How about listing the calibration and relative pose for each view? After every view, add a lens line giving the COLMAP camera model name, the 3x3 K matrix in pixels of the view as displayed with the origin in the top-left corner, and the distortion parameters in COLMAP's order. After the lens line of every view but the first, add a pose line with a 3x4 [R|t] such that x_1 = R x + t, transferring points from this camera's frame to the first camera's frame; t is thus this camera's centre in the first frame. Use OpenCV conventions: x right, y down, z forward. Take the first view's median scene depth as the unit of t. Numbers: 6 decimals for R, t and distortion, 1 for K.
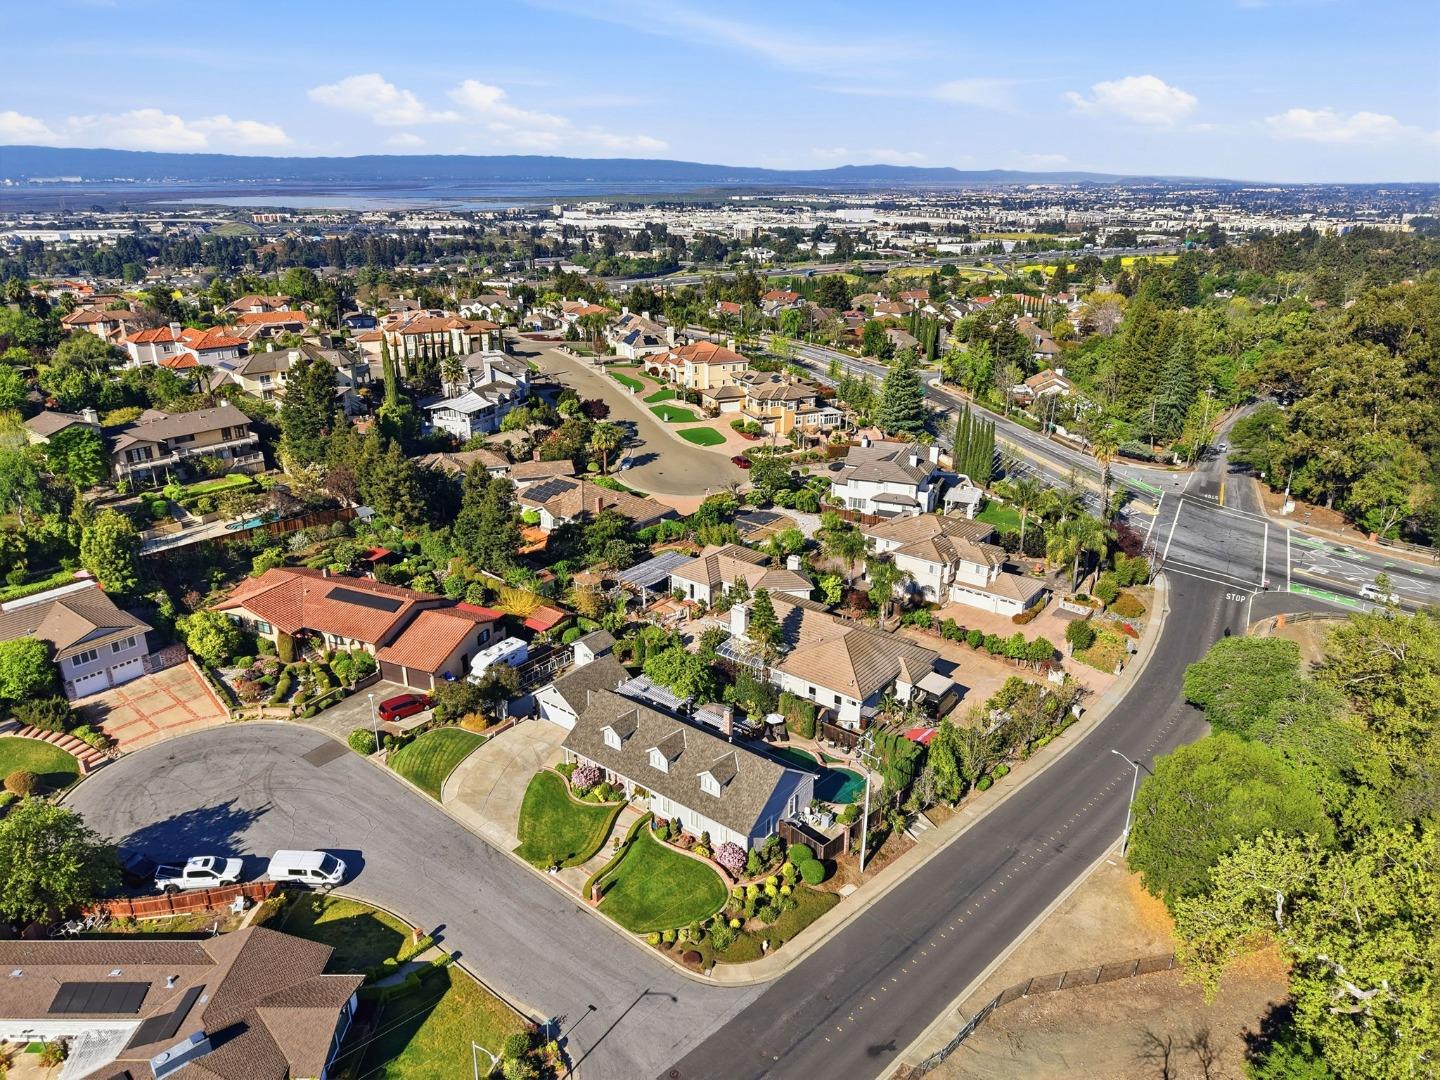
lens RADIAL K [[955.2, 0, 717.7], [0, 955.2, 538.2], [0, 0, 1]] dist [0.077277, -0.114944]
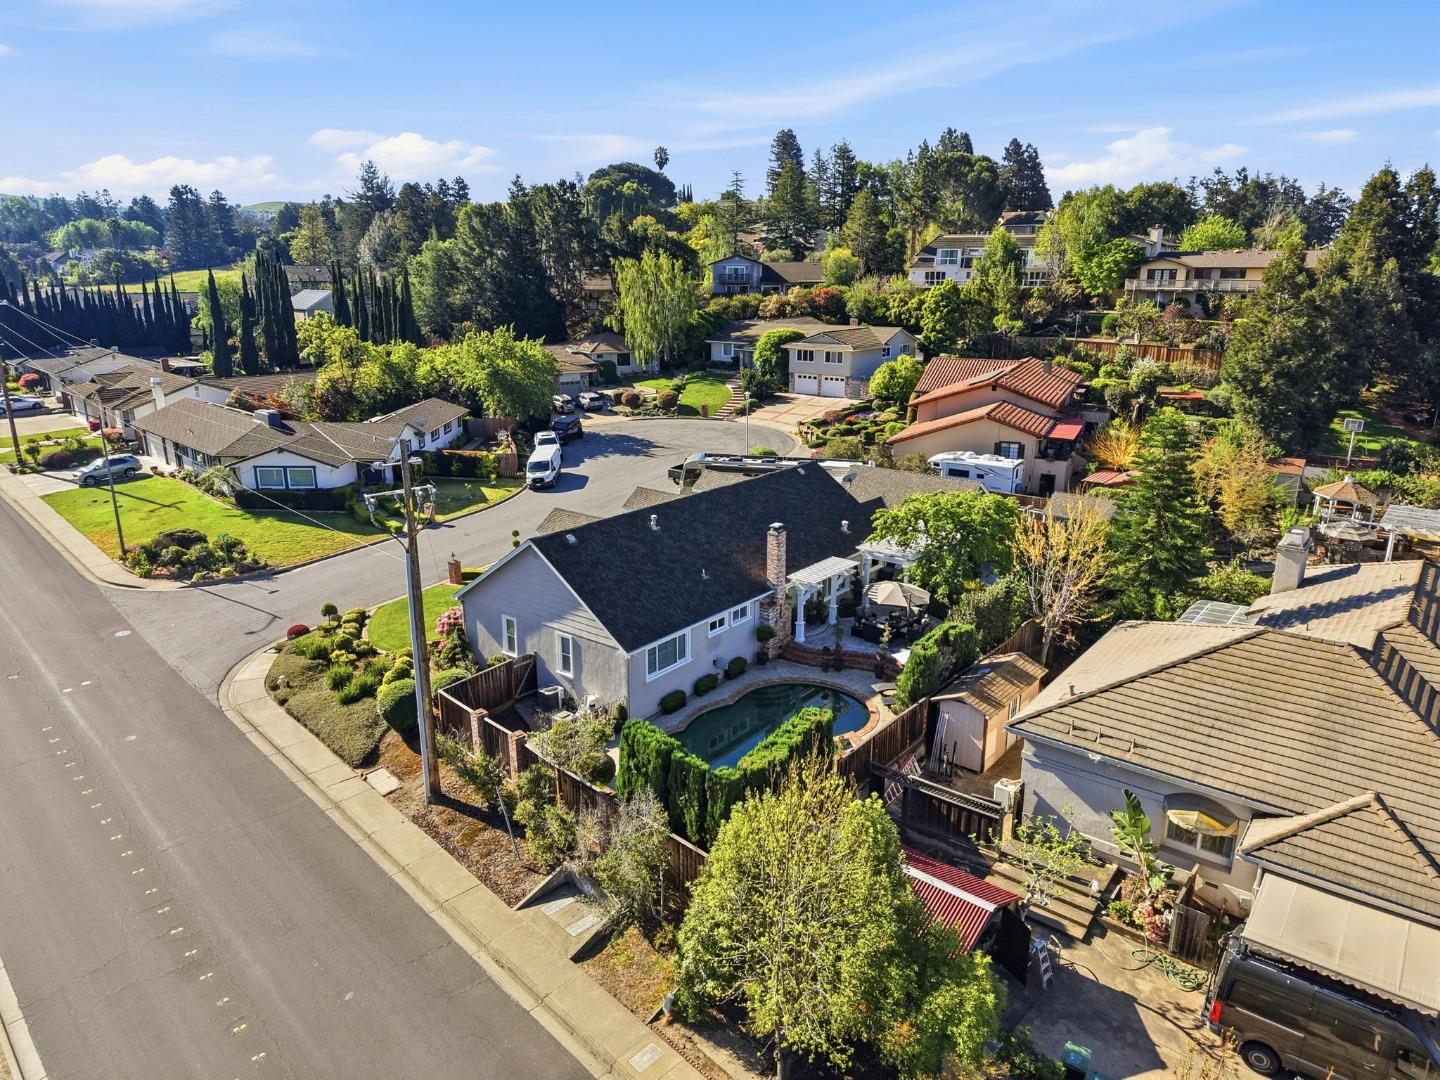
lens RADIAL K [[960.9, 0, 716.7], [0, 960.9, 541.4], [0, 0, 1]] dist [0.034418, -0.036576]
pose [[0.002008, 0.281034, -0.959696, 0.340465], [-0.361280, 0.895081, 0.261357, 0.048956], [0.932455, 0.346194, 0.103329, 0.655158]]
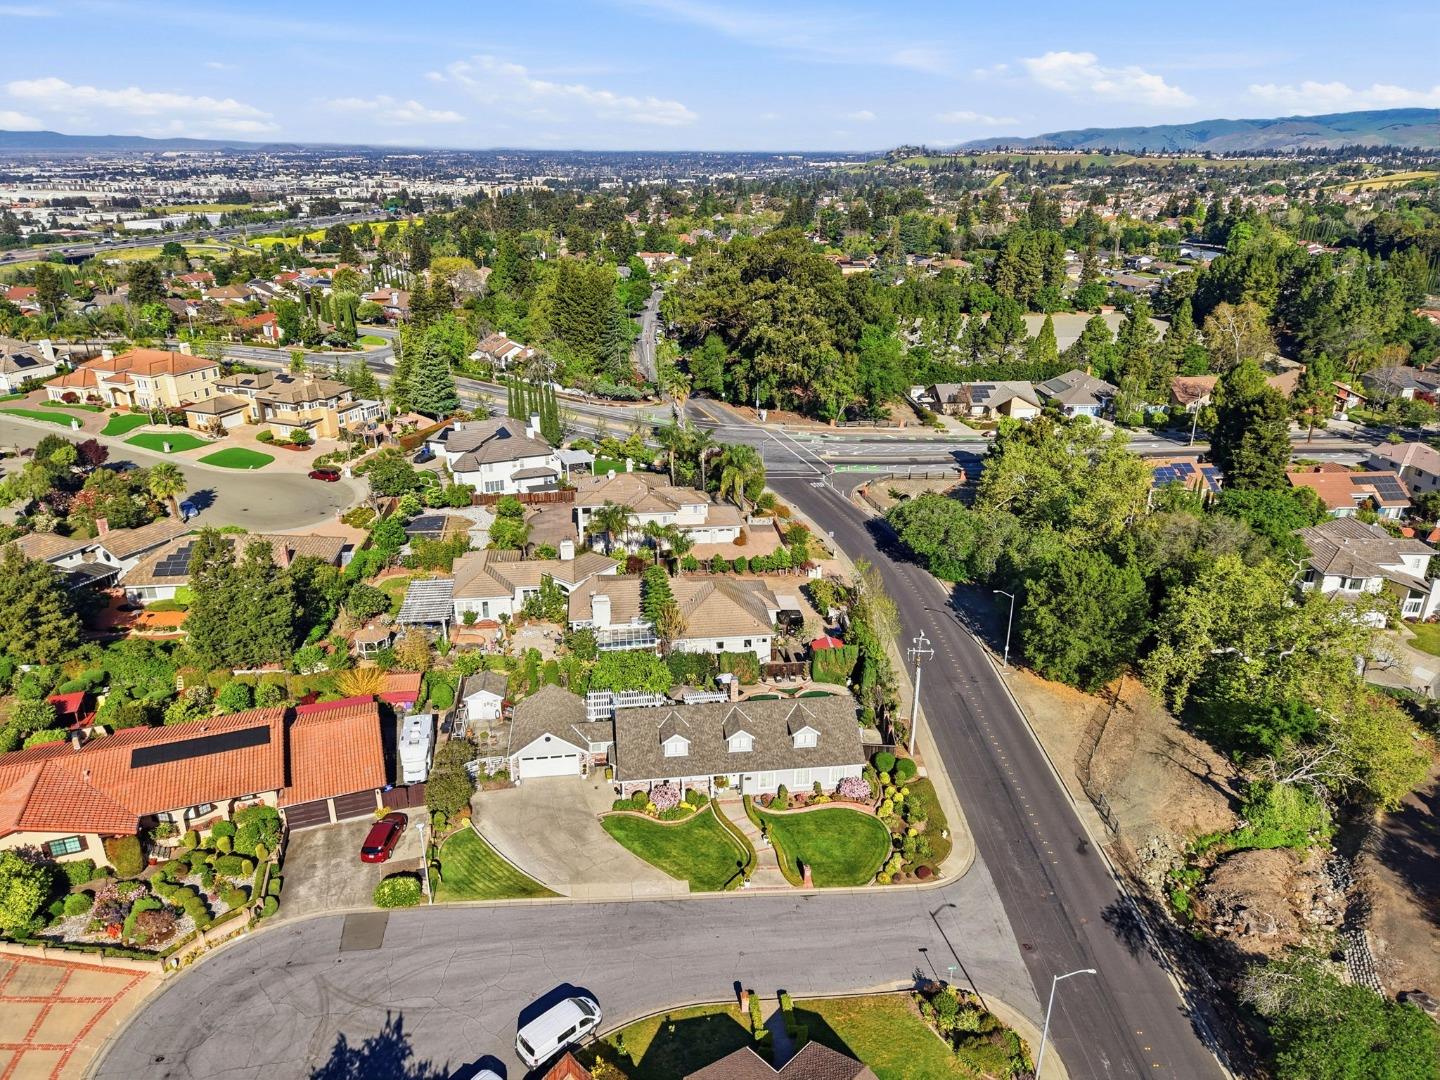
lens RADIAL K [[960.9, 0, 716.7], [0, 960.9, 541.4], [0, 0, 1]] dist [0.034418, -0.036576]
pose [[0.705979, -0.269382, 0.655001, -0.445363], [0.248121, 0.960300, 0.127510, -0.065911], [-0.663347, 0.072500, 0.744792, 0.176518]]
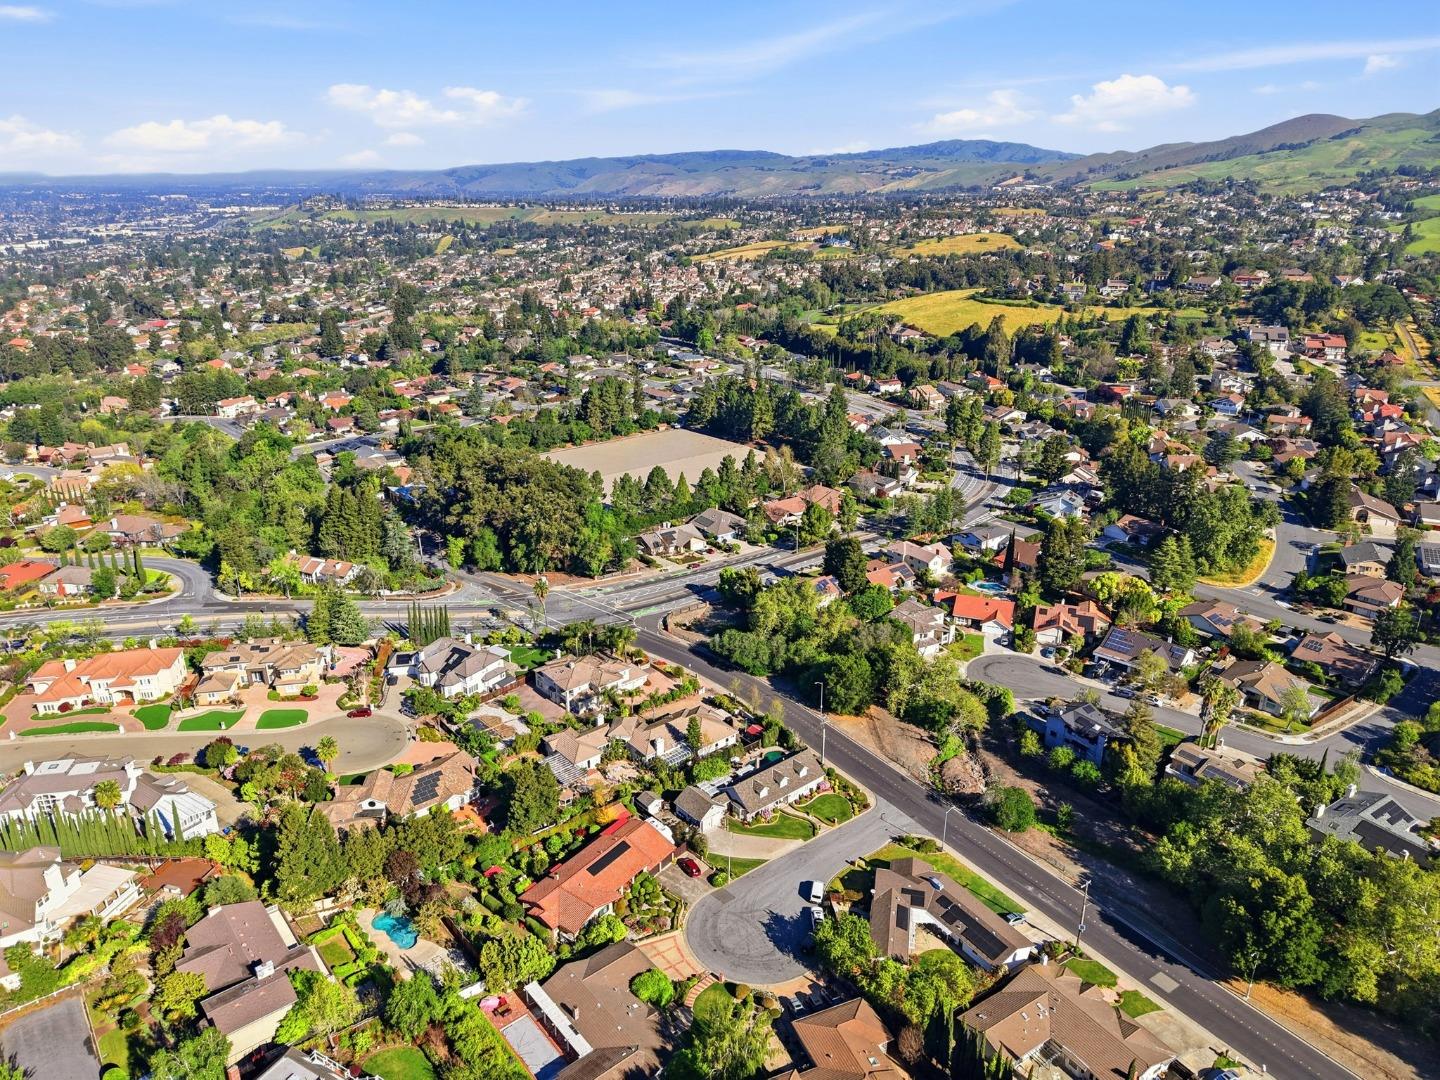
lens RADIAL K [[955.2, 0, 717.7], [0, 955.2, 538.2], [0, 0, 1]] dist [0.077277, -0.114944]
pose [[0.213464, -0.344907, 0.914042, -1.362809], [0.342564, 0.902629, 0.260598, -0.653699], [-0.914922, 0.257489, 0.310831, 0.171879]]
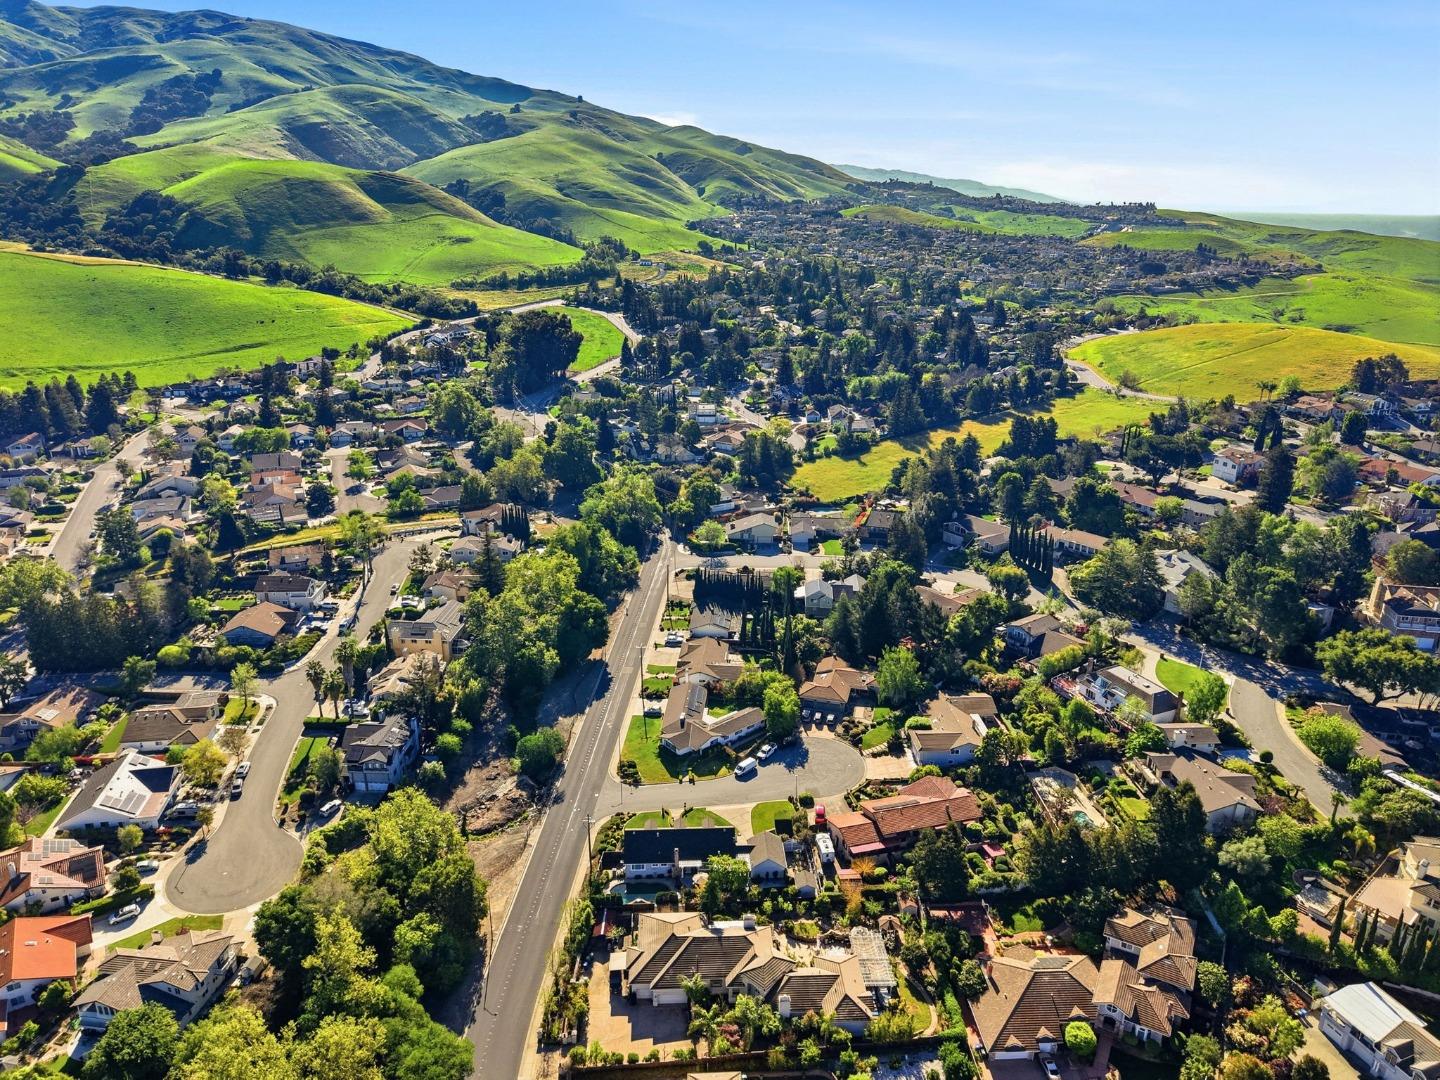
lens RADIAL K [[955.2, 0, 717.7], [0, 955.2, 538.2], [0, 0, 1]] dist [0.077277, -0.114944]
pose [[-0.743415, 0.221124, -0.631220, 0.777609], [-0.249622, 0.783841, 0.568579, -1.081726], [0.620503, 0.580256, -0.527522, 1.238148]]
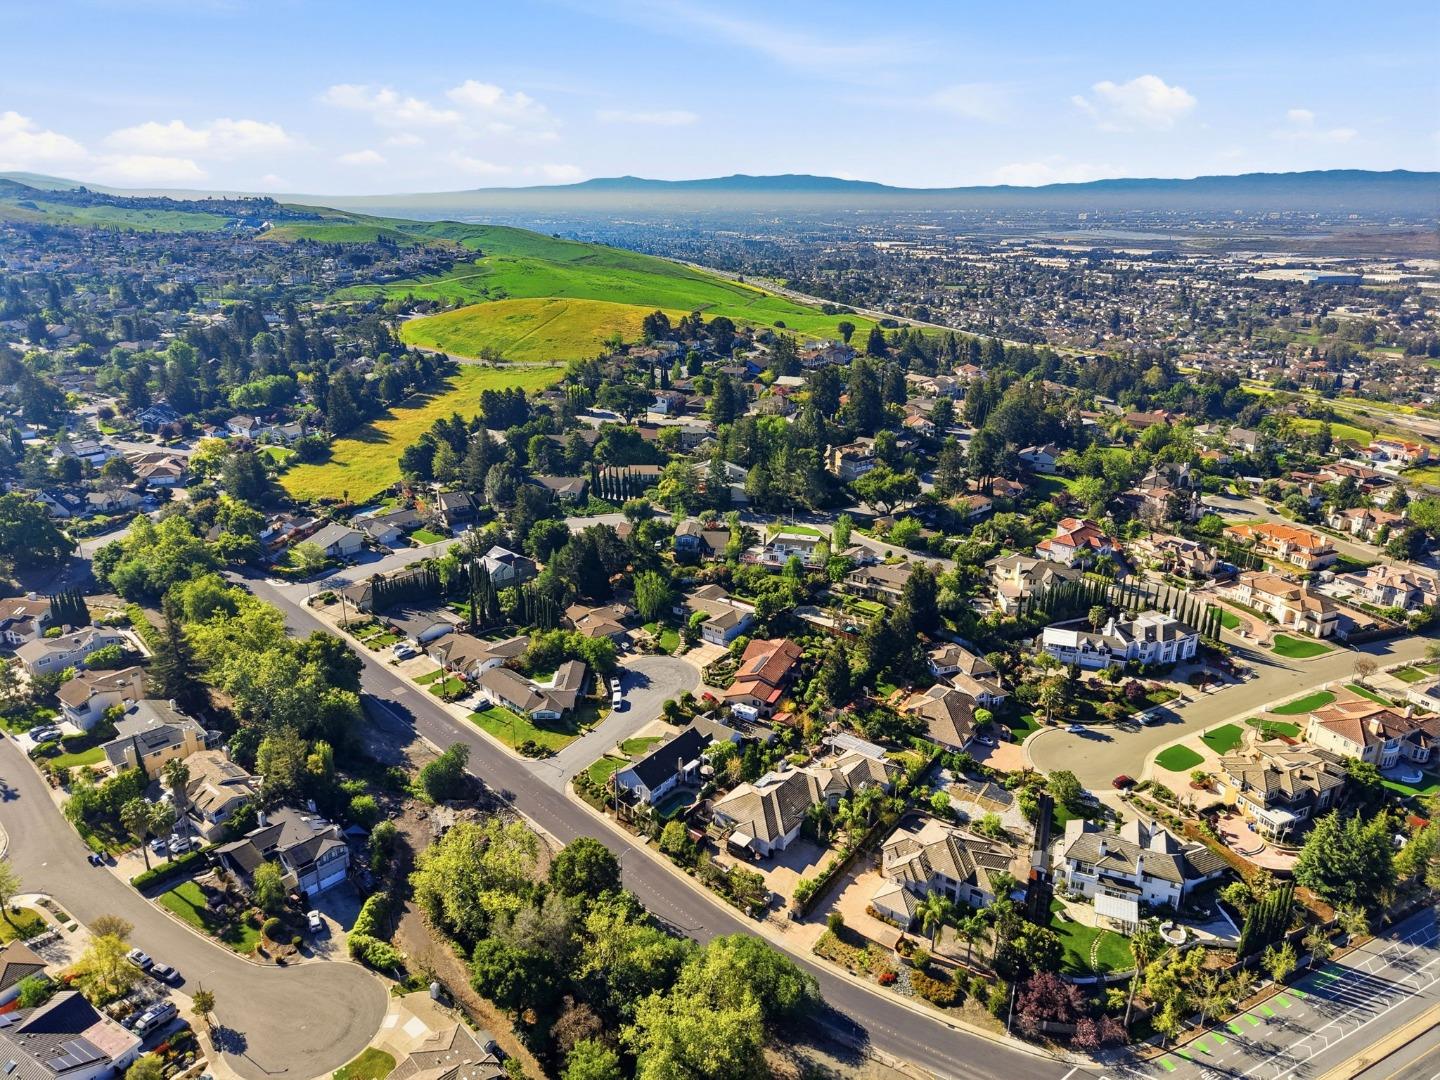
lens RADIAL K [[955.2, 0, 717.7], [0, 955.2, 538.2], [0, 0, 1]] dist [0.077277, -0.114944]
pose [[0.022802, 0.338849, -0.940564, 1.443924], [-0.361454, 0.879961, 0.308254, -0.746341], [0.932111, 0.332942, 0.142543, 0.405590]]
